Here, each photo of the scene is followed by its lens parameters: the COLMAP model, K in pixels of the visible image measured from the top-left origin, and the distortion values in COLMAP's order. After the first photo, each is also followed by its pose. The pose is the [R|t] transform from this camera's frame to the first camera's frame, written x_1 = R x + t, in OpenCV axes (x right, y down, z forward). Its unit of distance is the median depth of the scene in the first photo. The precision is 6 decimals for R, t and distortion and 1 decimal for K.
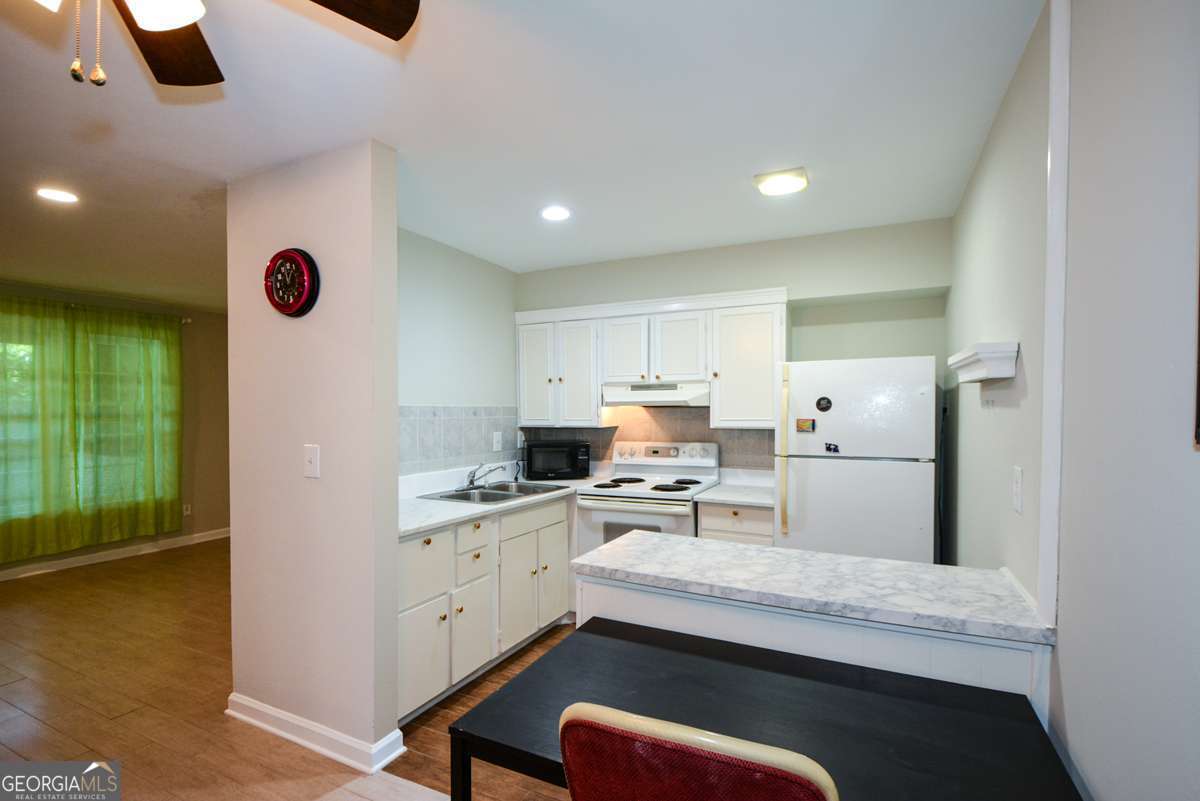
lens RADIAL K [[582.1, 0, 578.1], [0, 582.1, 426.7], [0, 0, 1]] dist [0.003627, -0.009487]
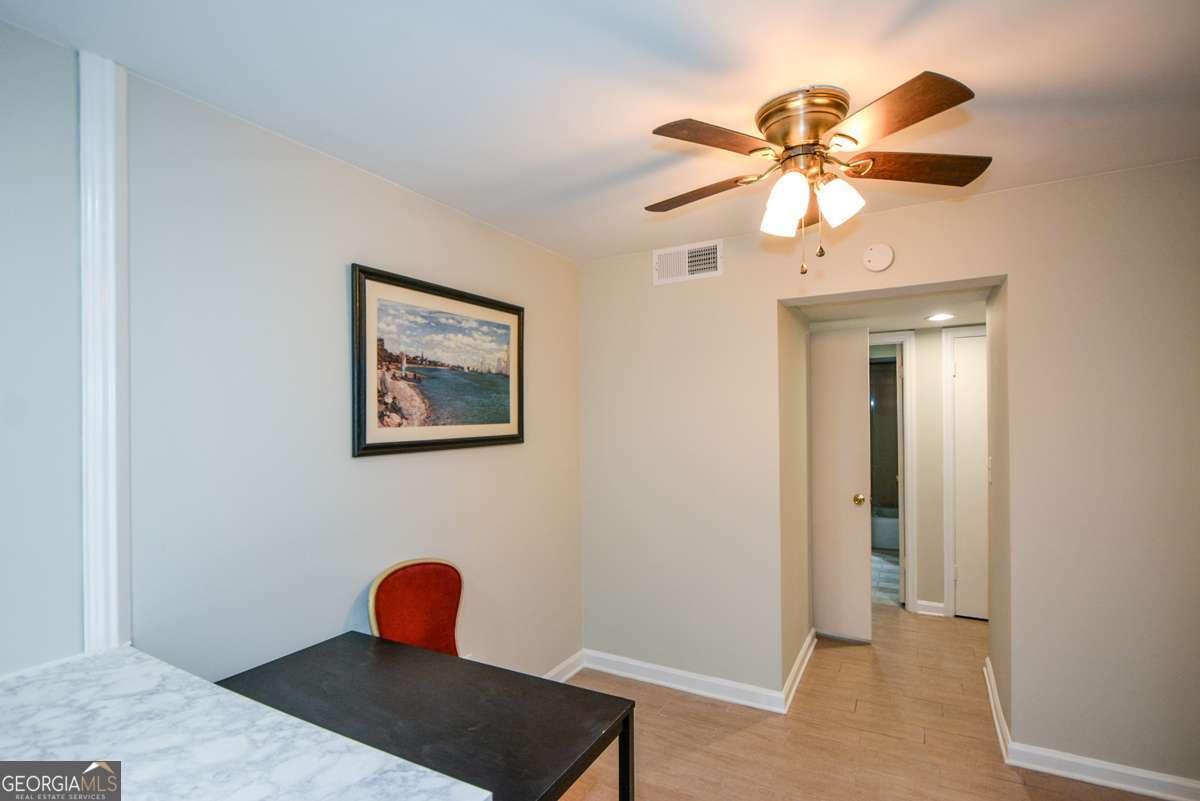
lens RADIAL K [[582.1, 0, 579.7], [0, 582.1, 418.3], [0, 0, 1]] dist [0.003627, -0.009487]
pose [[-0.998418, 0.020871, 0.052217, -0.055482], [0.022311, 0.999382, 0.027147, -0.041140], [-0.051618, 0.028269, -0.998267, 0.713070]]
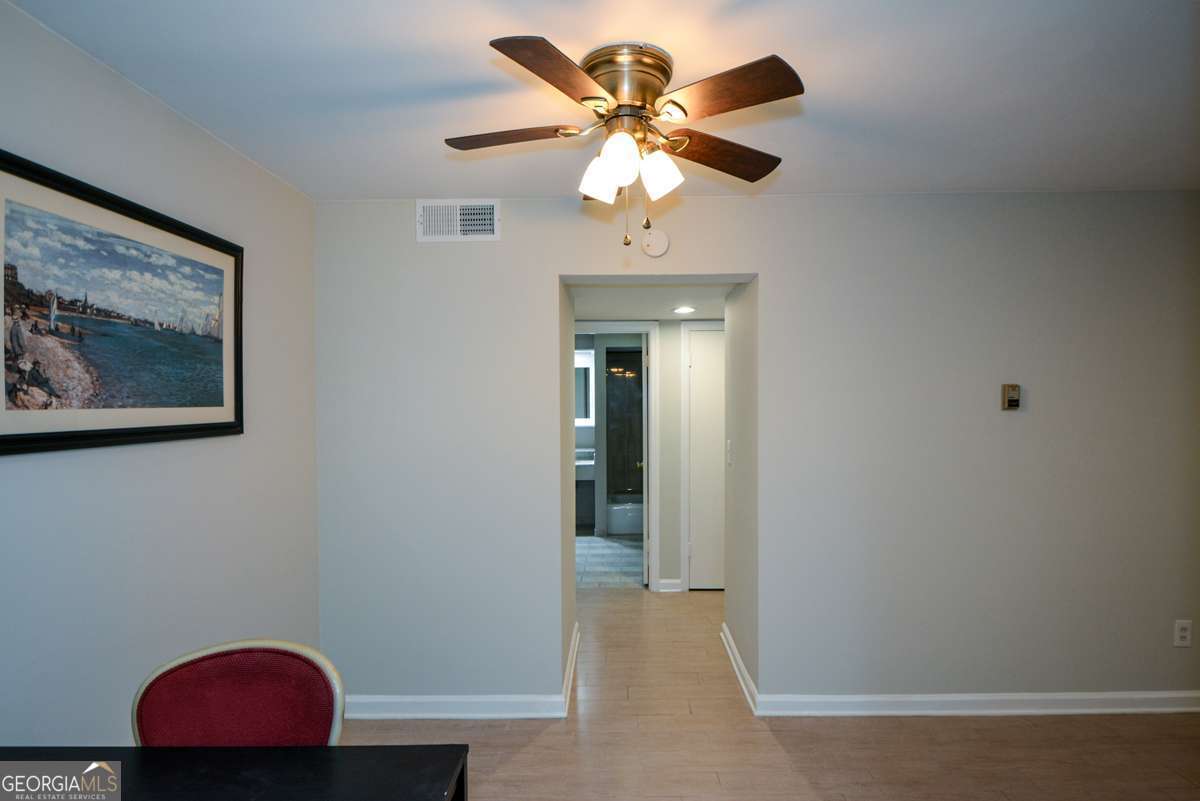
lens RADIAL K [[639.5, 0, 619.7], [0, 639.5, 419.1], [0, 0, 1]] dist [0.003124, -0.012913]
pose [[-0.891187, 0.024298, -0.452985, 0.016443], [0.001750, 0.998741, 0.050129, -0.033719], [0.453633, 0.043881, -0.890107, 0.661712]]
